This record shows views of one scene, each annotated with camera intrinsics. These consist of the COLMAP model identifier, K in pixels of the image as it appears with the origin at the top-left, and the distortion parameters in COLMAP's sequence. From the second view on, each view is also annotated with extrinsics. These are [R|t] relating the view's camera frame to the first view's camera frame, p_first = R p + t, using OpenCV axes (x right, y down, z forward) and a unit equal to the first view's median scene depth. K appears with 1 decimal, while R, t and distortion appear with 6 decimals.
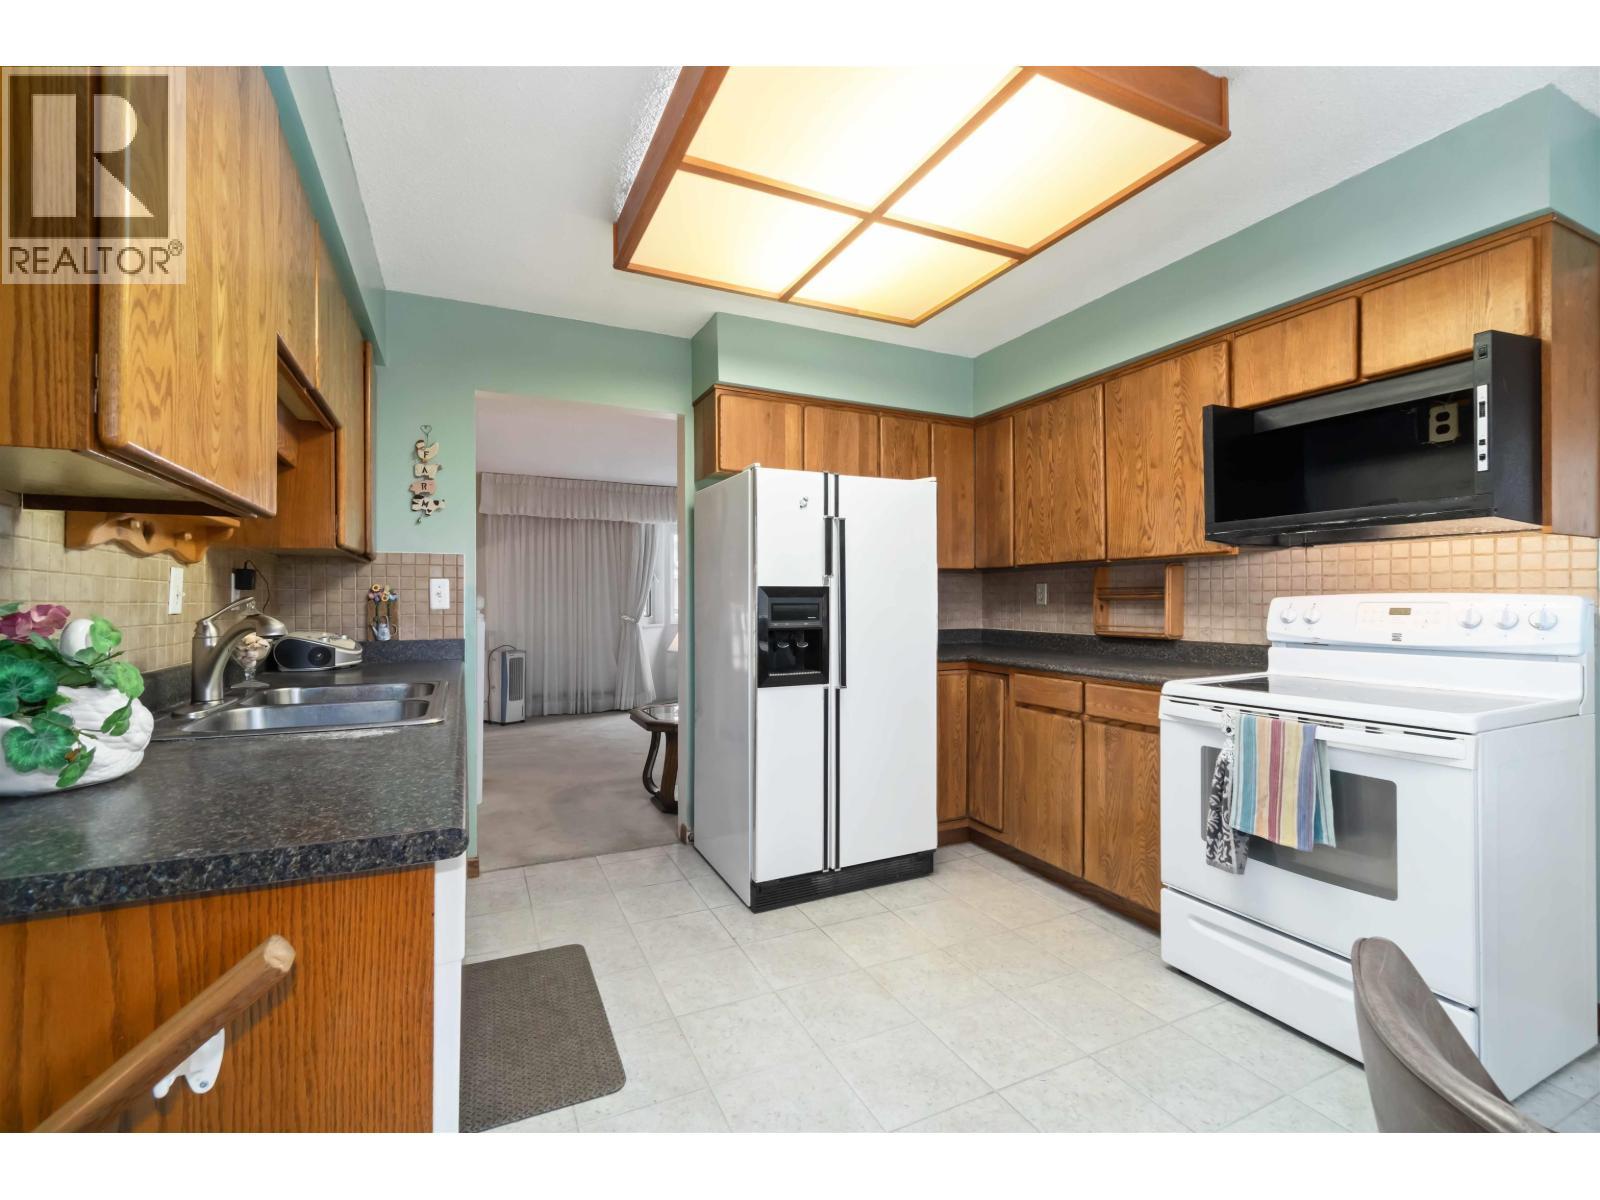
lens RADIAL K [[689.1, 0, 786.7], [0, 689.1, 600.0], [0, 0, 1]] dist [-0.006697, 0.001506]
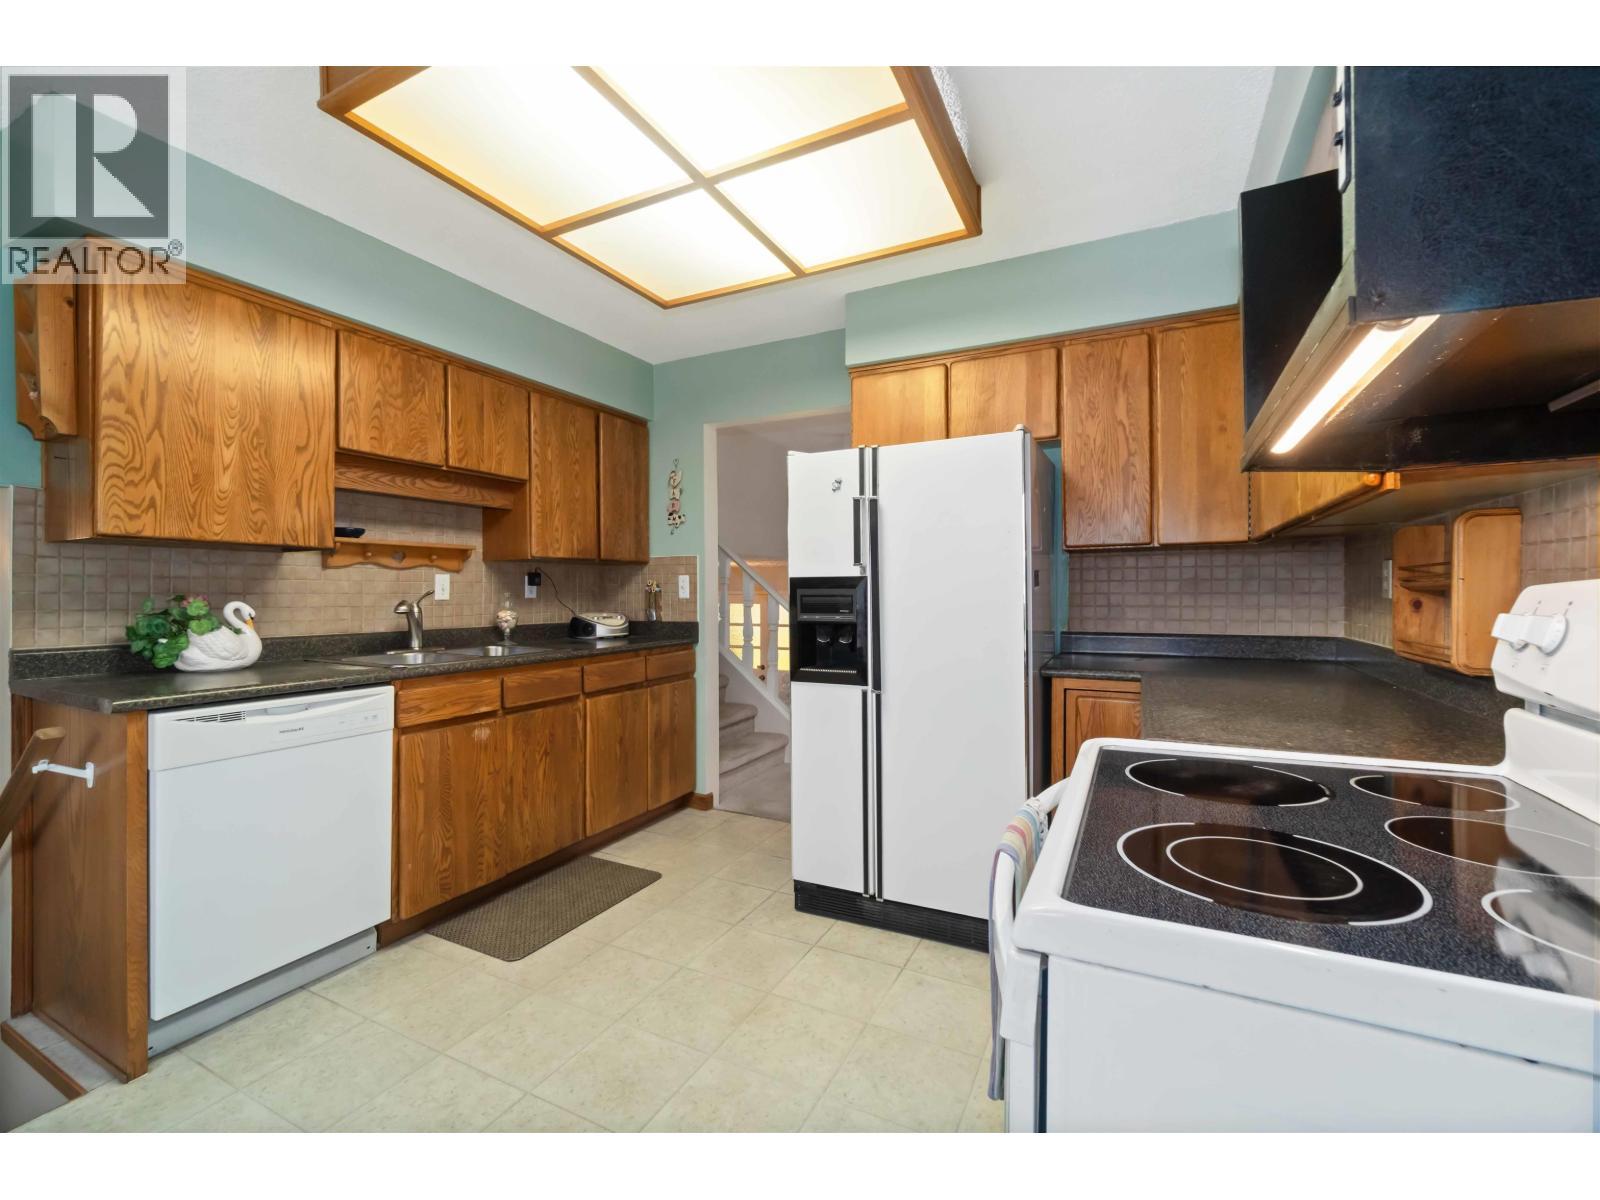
lens RADIAL K [[689.1, 0, 795.3], [0, 689.1, 598.0], [0, 0, 1]] dist [-0.006697, 0.001506]
pose [[0.616246, 0.006898, -0.787523, 0.703166], [0.003693, 0.999925, 0.011648, -0.002105], [0.787545, -0.010086, 0.616175, 0.385305]]
